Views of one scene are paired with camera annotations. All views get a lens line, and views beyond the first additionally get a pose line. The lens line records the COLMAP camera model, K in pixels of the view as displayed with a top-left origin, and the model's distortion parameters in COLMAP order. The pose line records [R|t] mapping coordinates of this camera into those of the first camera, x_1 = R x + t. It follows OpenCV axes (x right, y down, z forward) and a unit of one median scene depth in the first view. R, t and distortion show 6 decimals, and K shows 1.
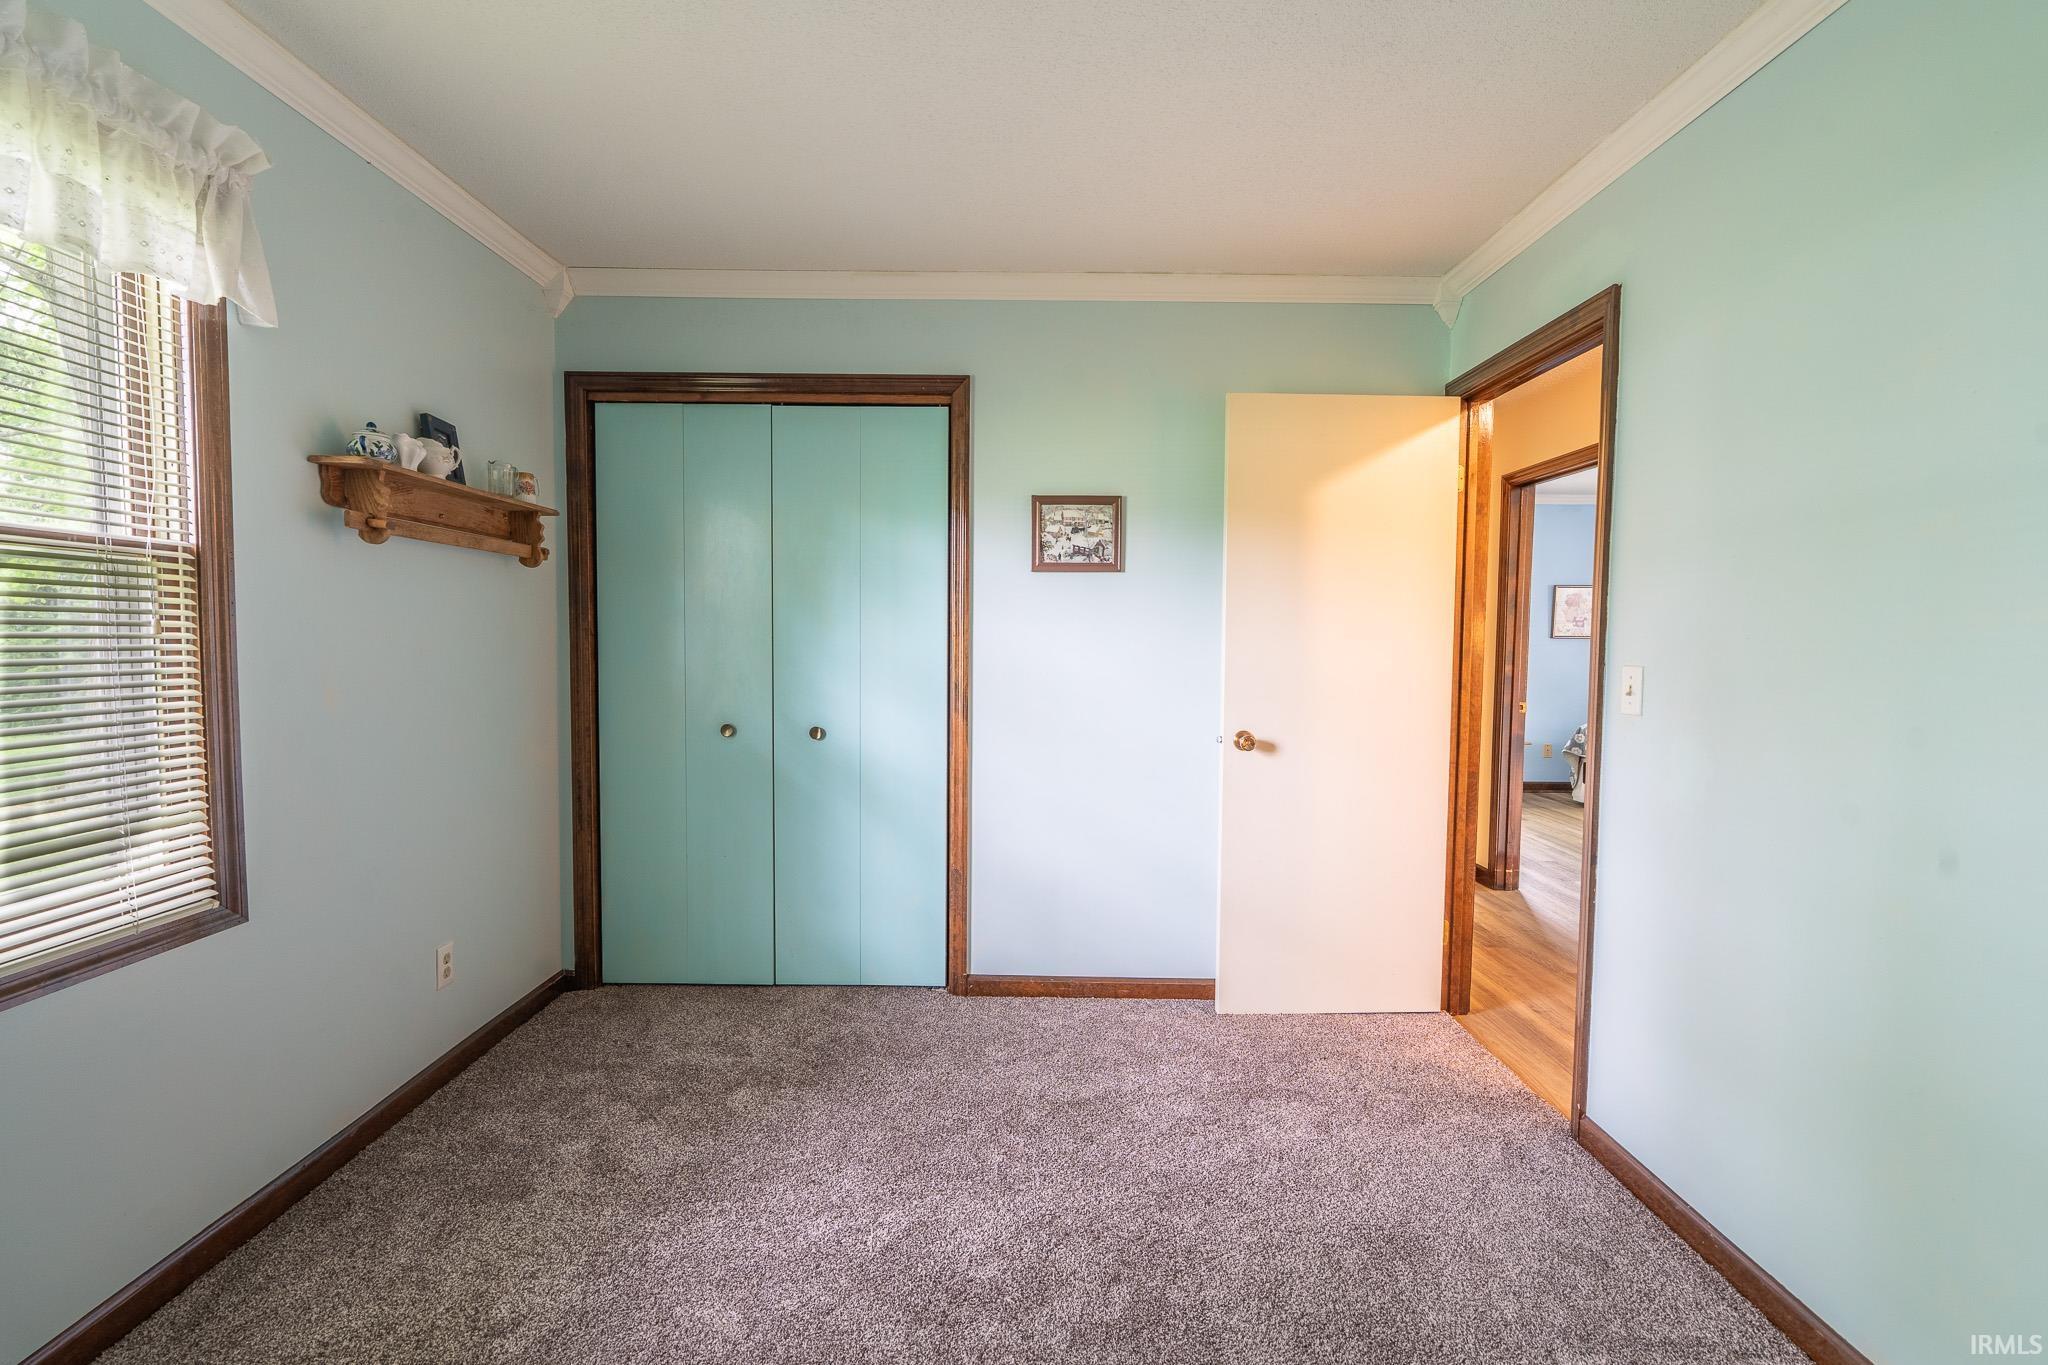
lens RADIAL K [[920.9, 0, 1025.2], [0, 920.9, 686.5], [0, 0, 1]] dist [-0.006854, 0.002702]
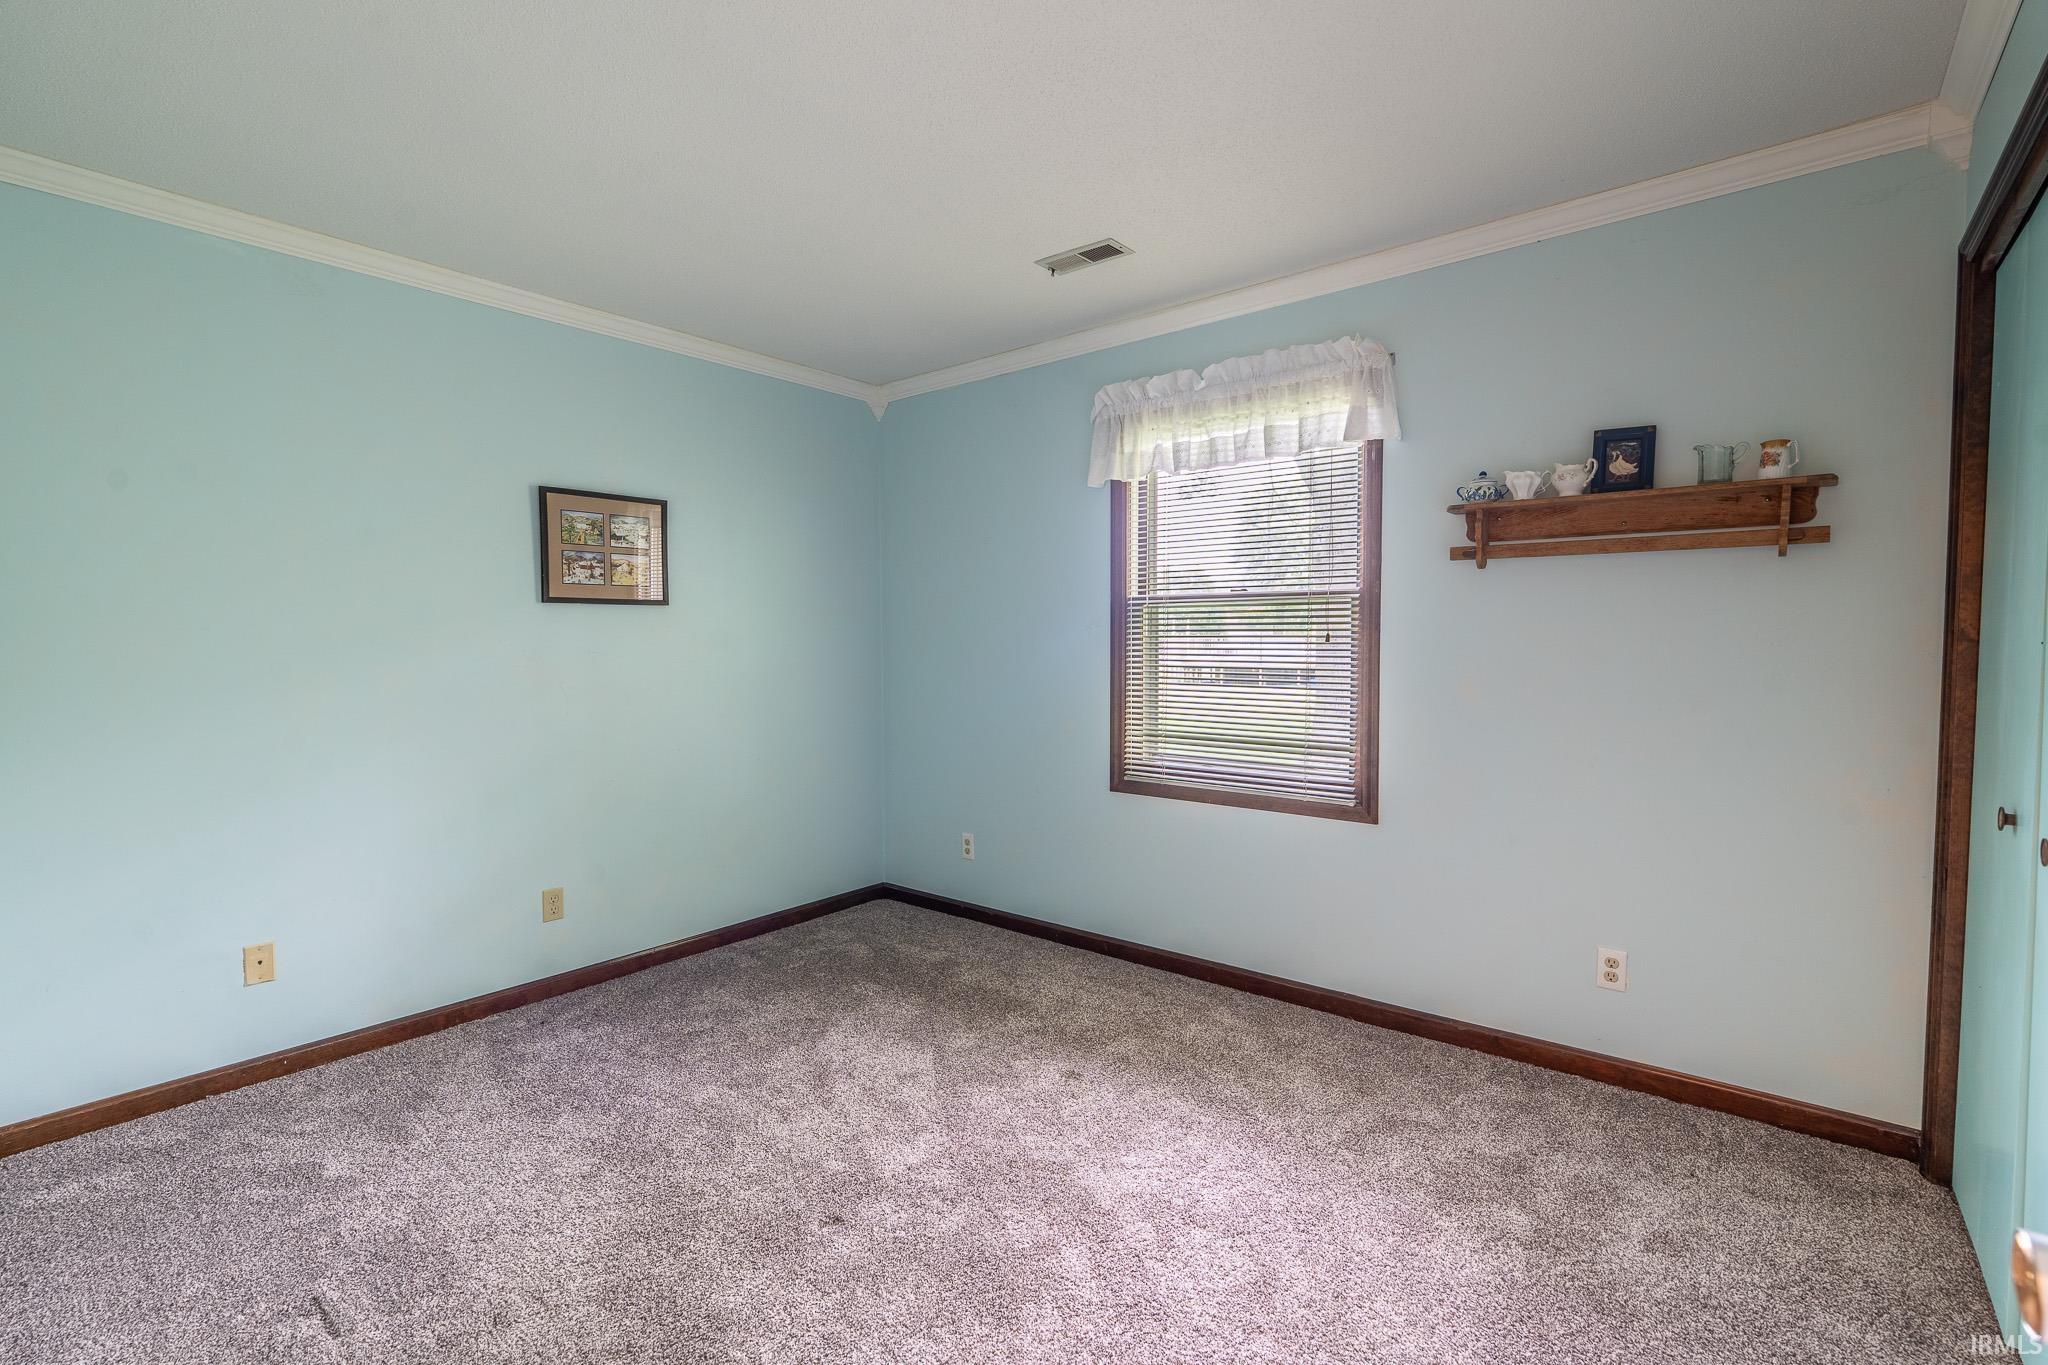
lens RADIAL K [[920.9, 0, 1024.7], [0, 920.9, 679.9], [0, 0, 1]] dist [-0.006854, 0.002702]
pose [[-0.637452, 0.025714, -0.770061, 0.553091], [-0.047979, 0.996179, 0.072981, -0.056330], [0.768994, 0.083469, -0.633783, 1.127553]]
